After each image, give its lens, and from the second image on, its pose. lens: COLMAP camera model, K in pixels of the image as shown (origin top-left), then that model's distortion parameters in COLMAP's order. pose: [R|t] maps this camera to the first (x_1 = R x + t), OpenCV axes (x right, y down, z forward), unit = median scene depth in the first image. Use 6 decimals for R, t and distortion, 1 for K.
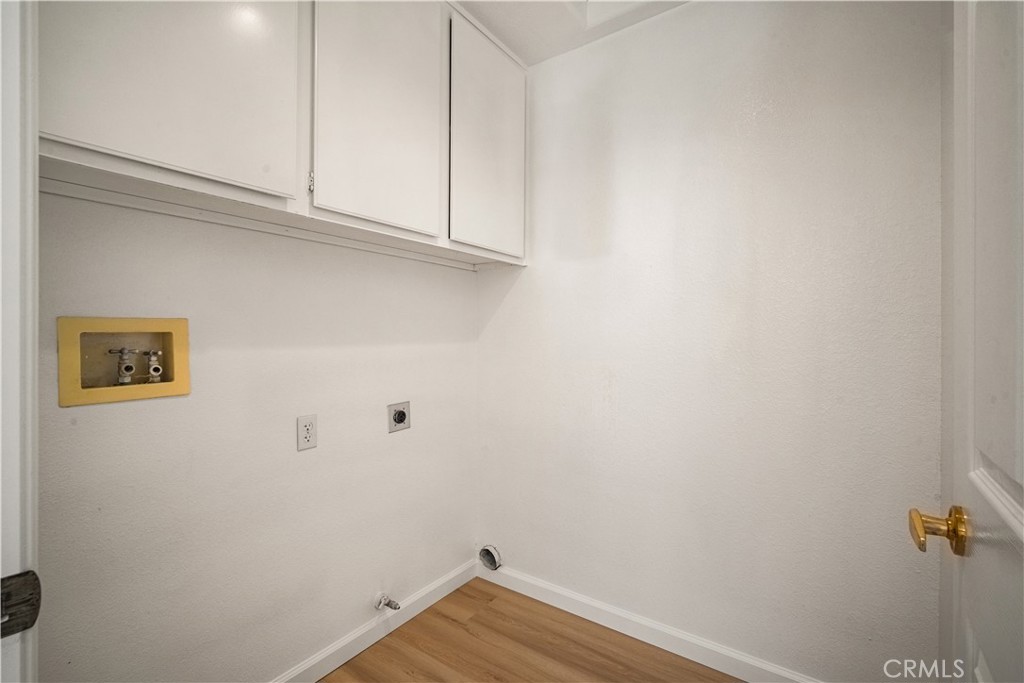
lens RADIAL K [[455.0, 0, 513.4], [0, 455.0, 338.4], [0, 0, 1]] dist [-0.013035, 0.000334]
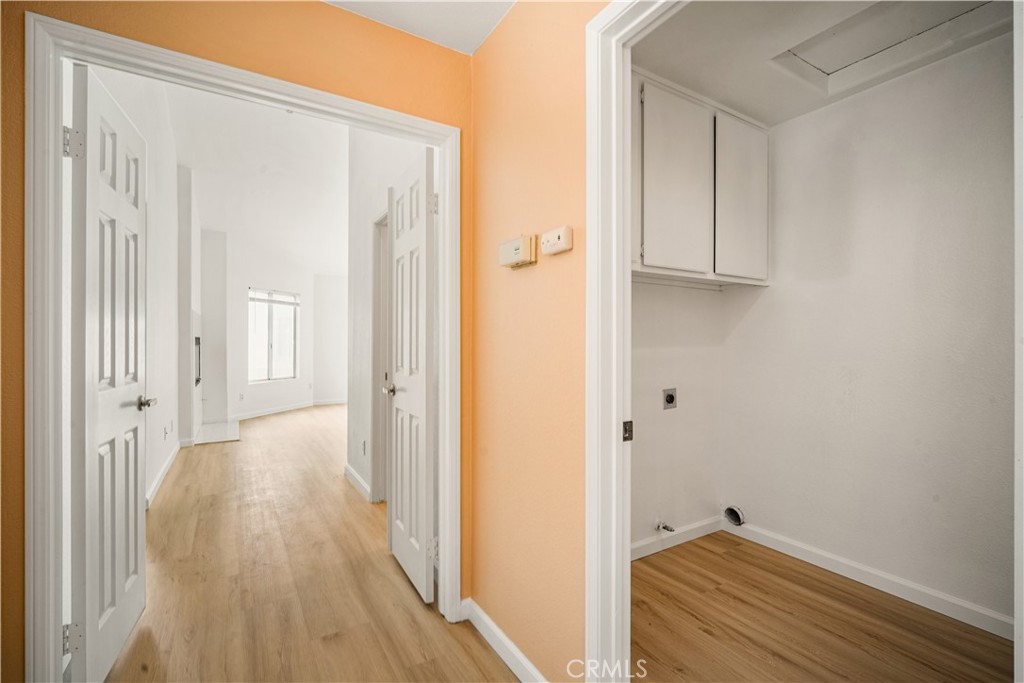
lens RADIAL K [[454.3, 0, 509.5], [0, 454.3, 342.2], [0, 0, 1]] dist [-0.010436, 0.000290]
pose [[0.916957, 0.000949, -0.398985, -0.141785], [-0.001974, 0.999996, -0.002159, 0.000974], [0.398981, 0.002767, 0.916955, -0.476328]]
